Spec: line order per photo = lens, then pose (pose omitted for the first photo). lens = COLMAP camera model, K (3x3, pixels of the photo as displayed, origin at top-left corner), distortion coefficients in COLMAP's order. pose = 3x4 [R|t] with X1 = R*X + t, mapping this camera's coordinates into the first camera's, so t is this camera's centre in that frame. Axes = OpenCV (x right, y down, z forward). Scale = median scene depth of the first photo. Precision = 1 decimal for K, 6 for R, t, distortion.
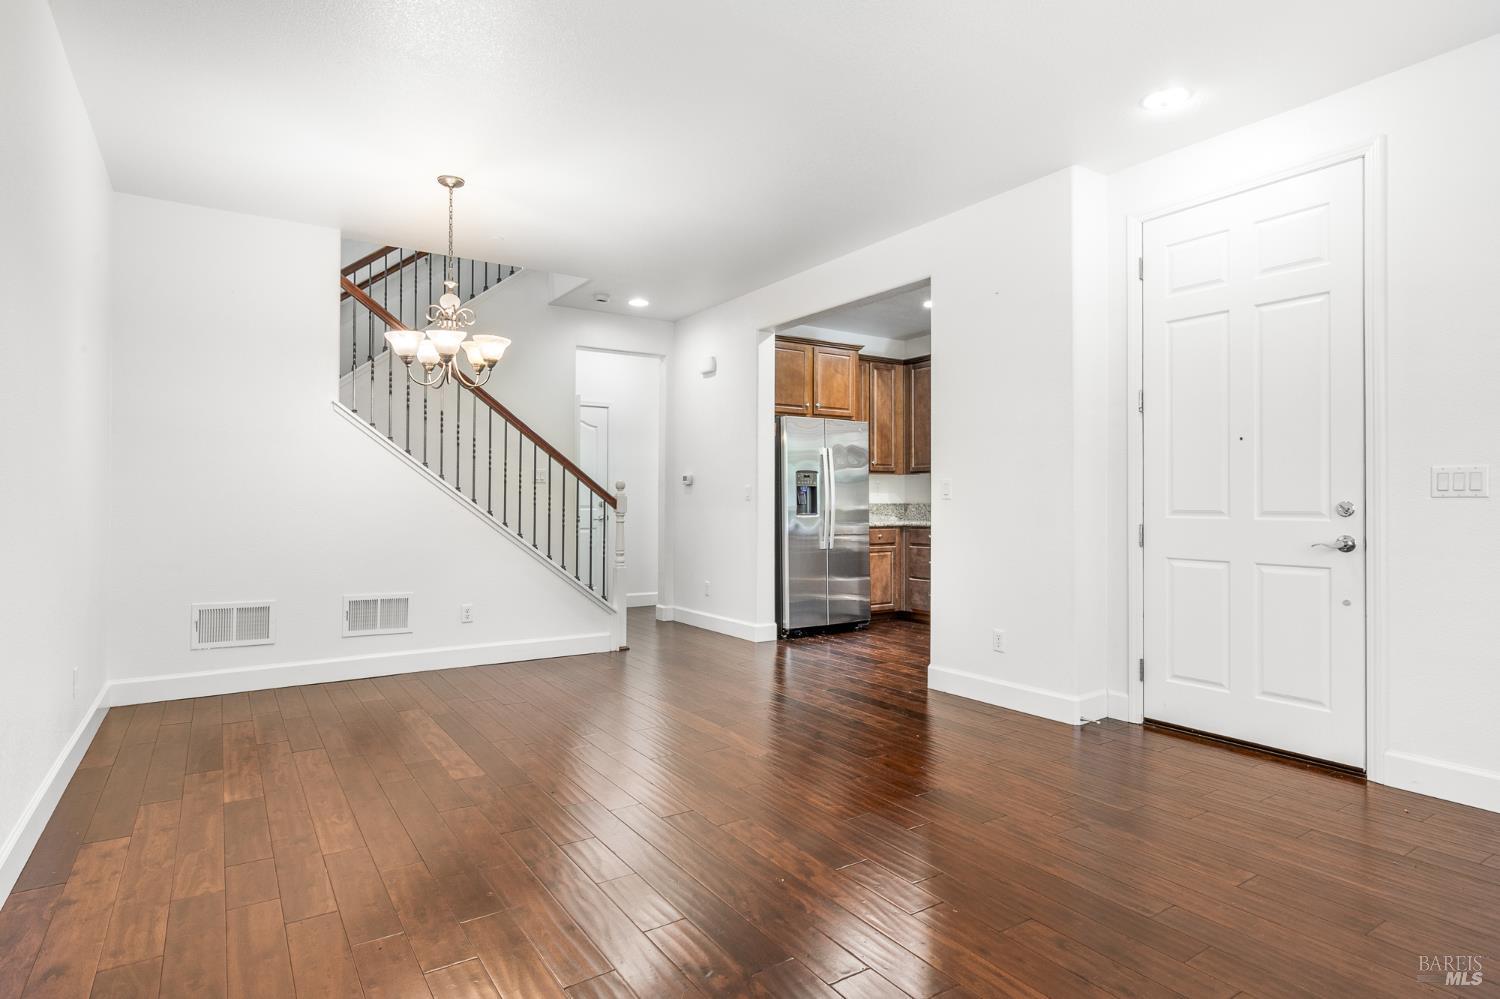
lens RADIAL K [[811.2, 0, 740.5], [0, 811.2, 502.6], [0, 0, 1]] dist [-0.004802, -0.002218]
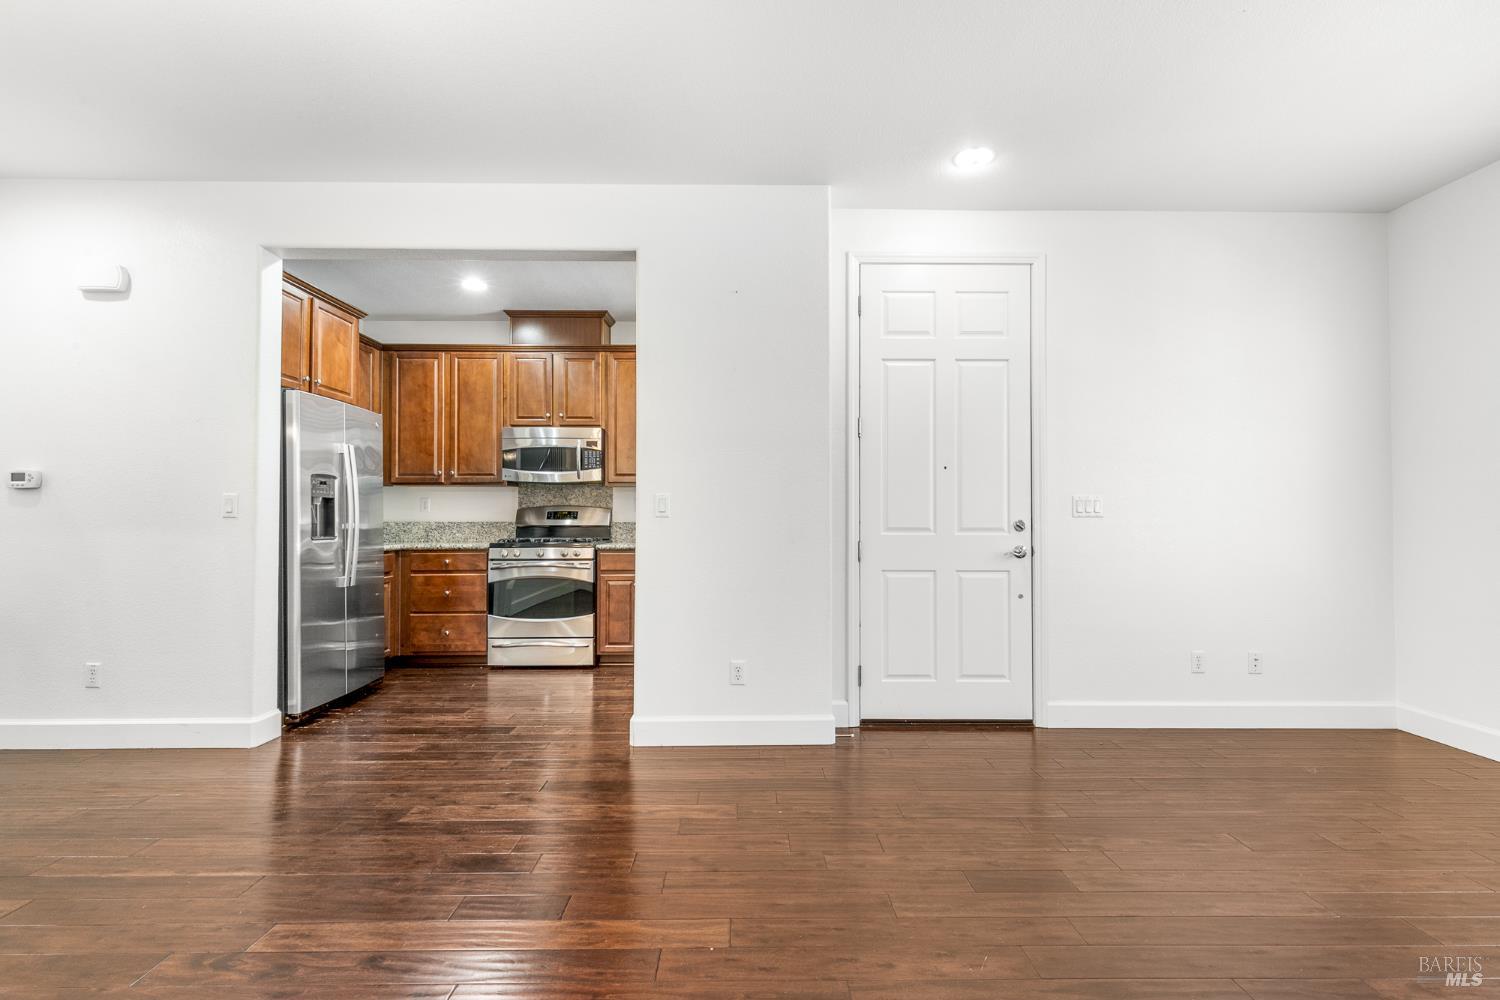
lens RADIAL K [[693.6, 0, 749.7], [0, 693.6, 506.6], [0, 0, 1]] dist [0.005409, -0.000826]
pose [[0.529806, 0.014939, 0.847987, -0.264052], [0.000677, 0.999837, -0.018037, -0.001657], [-0.848119, 0.010131, 0.529709, 0.452158]]
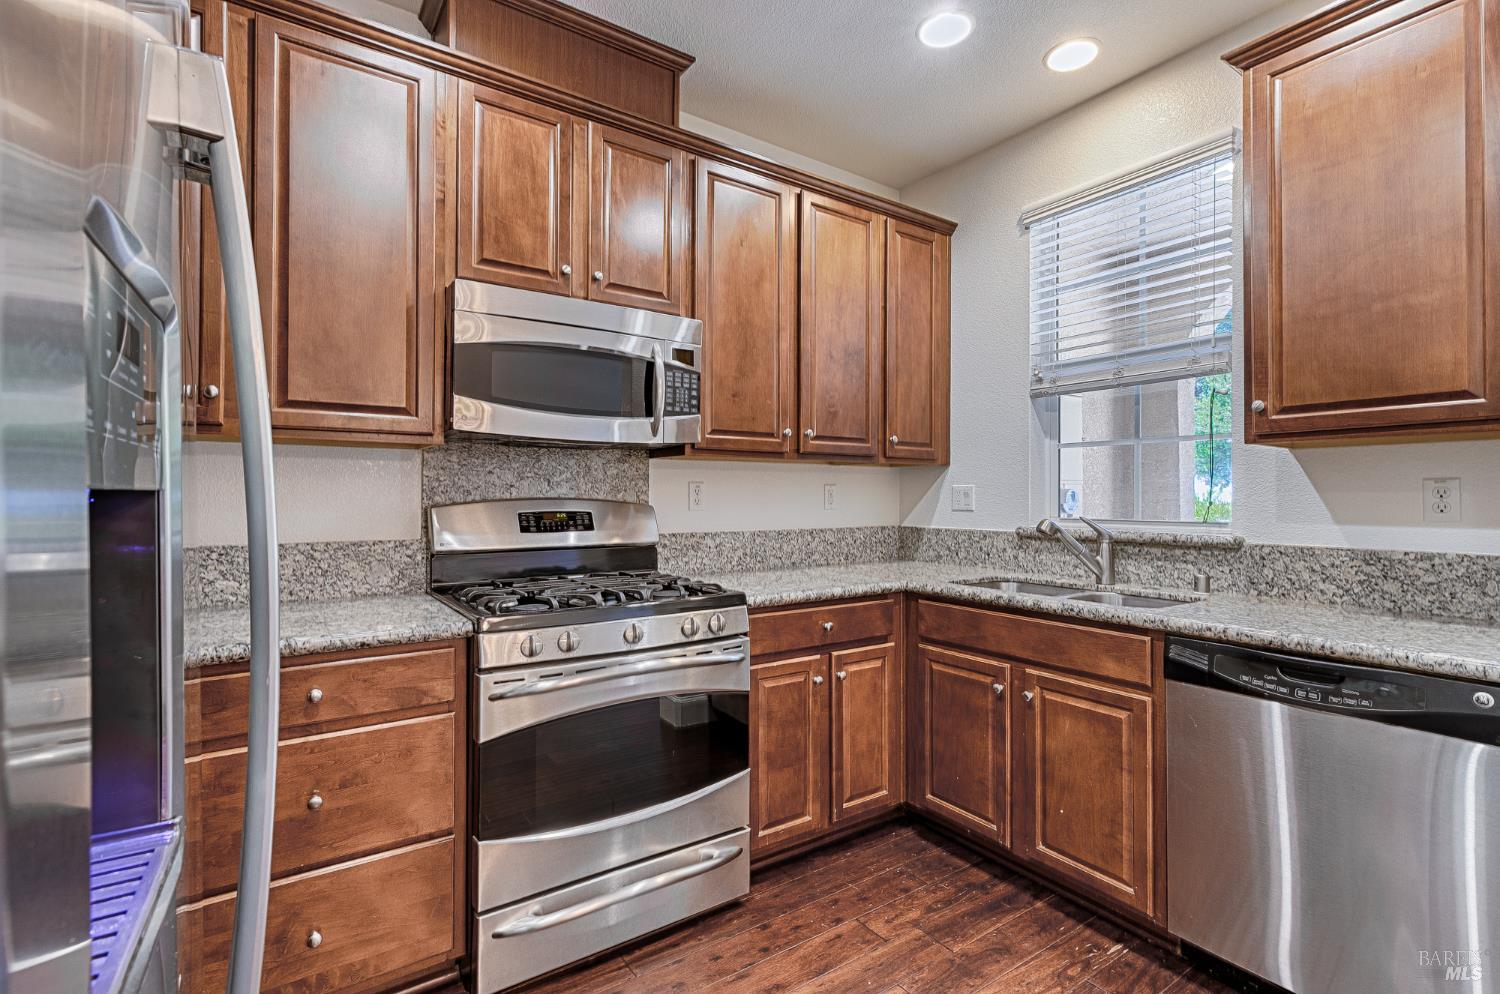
lens RADIAL K [[693.6, 0, 751.7], [0, 693.6, 491.0], [0, 0, 1]] dist [0.005409, -0.000826]
pose [[-0.025889, 0.006793, 0.999642, -0.065645], [-0.003154, 0.999971, -0.006877, -0.016736], [-0.999660, -0.003331, -0.025867, 0.903109]]
